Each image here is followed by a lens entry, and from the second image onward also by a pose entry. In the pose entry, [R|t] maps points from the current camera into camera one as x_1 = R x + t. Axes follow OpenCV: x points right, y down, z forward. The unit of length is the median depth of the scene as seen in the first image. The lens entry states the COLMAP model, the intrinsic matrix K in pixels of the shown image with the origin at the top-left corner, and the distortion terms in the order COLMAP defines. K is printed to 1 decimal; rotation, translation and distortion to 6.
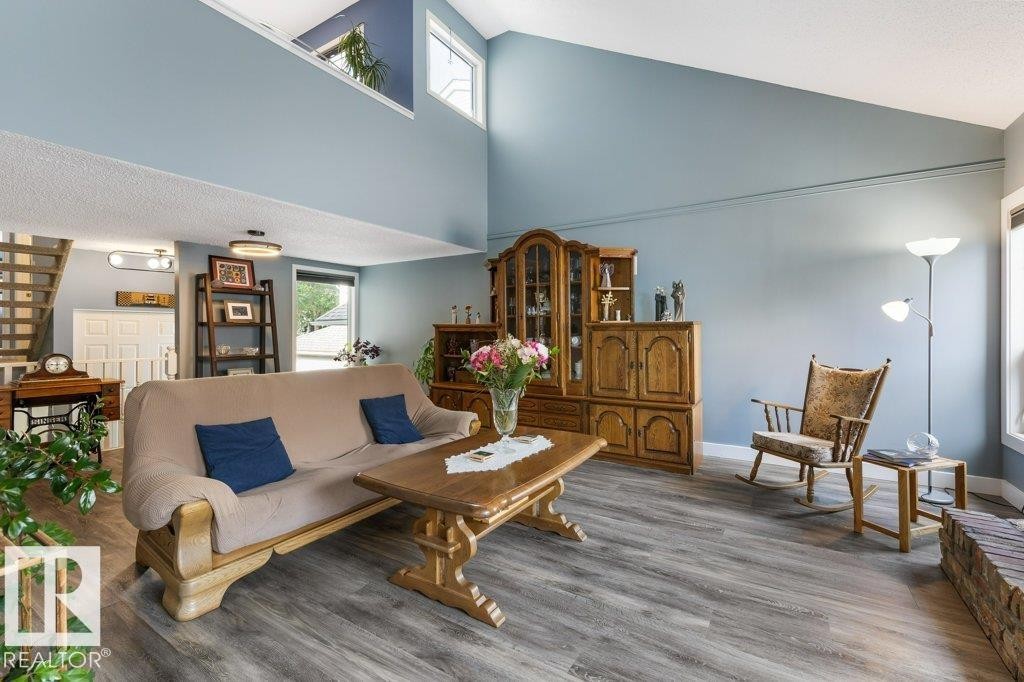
lens RADIAL K [[453.5, 0, 507.1], [0, 453.5, 333.5], [0, 0, 1]] dist [0.001472, -0.000758]
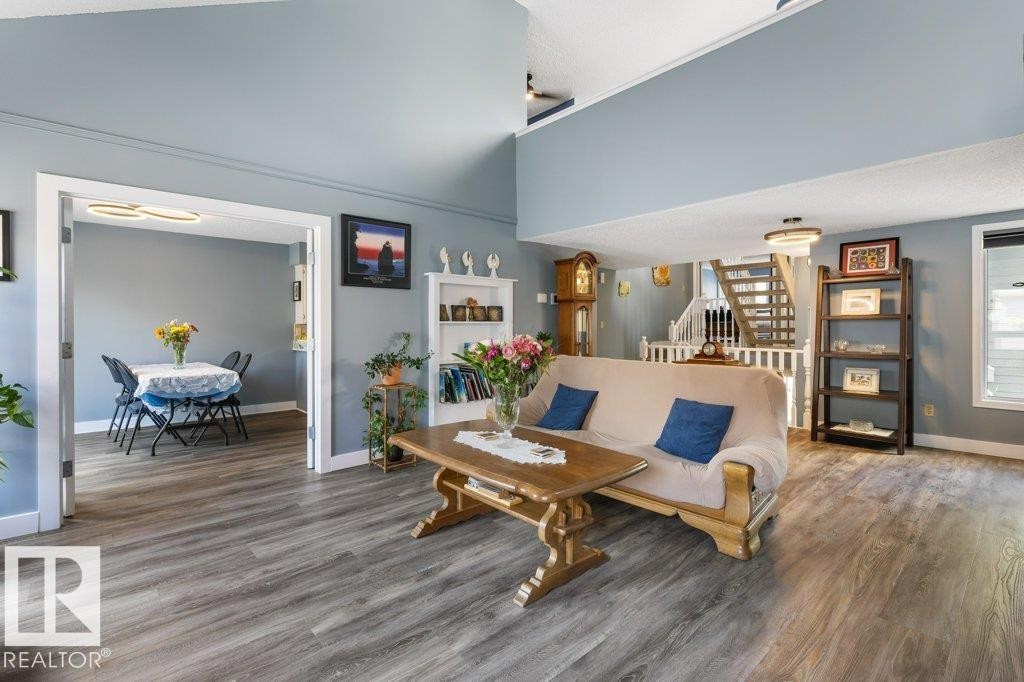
lens RADIAL K [[467.8, 0, 503.7], [0, 467.8, 327.4], [0, 0, 1]] dist [0.010878, 0.000342]
pose [[-0.291010, 0.002107, -0.956718, 0.558883], [-0.000703, 0.999997, 0.002416, -0.003213], [0.956720, 0.001376, -0.291007, 0.731776]]
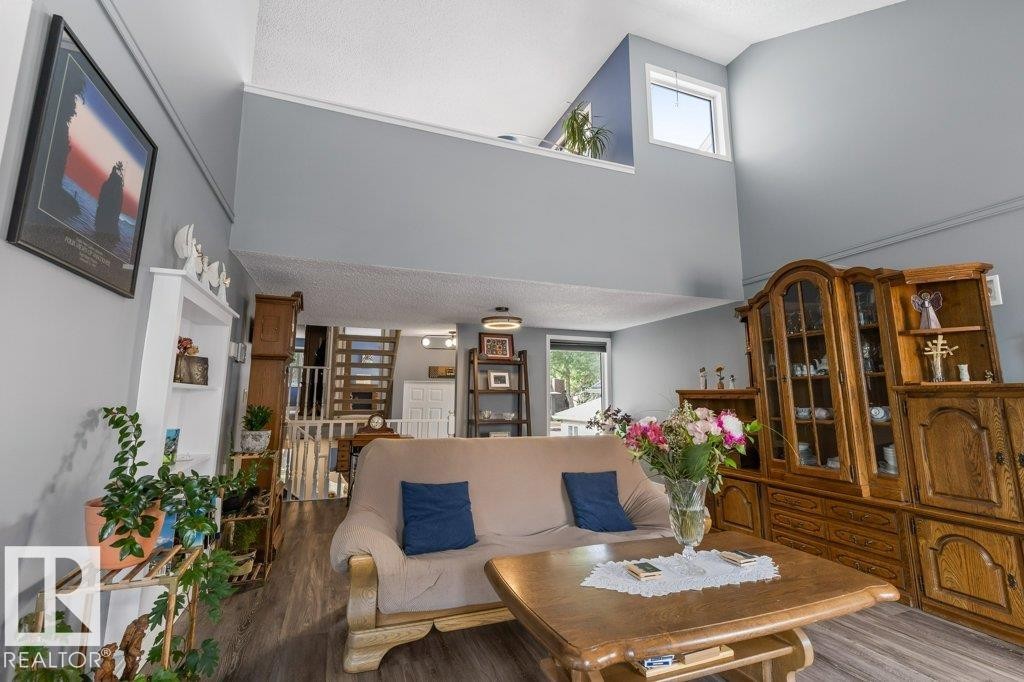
lens RADIAL K [[453.5, 0, 501.7], [0, 453.5, 331.3], [0, 0, 1]] dist [0.001472, -0.000758]
pose [[0.790914, -0.086102, -0.605840, 0.127269], [-0.007250, 0.988663, -0.149974, 0.001028], [0.611885, 0.123008, 0.781323, 0.131575]]
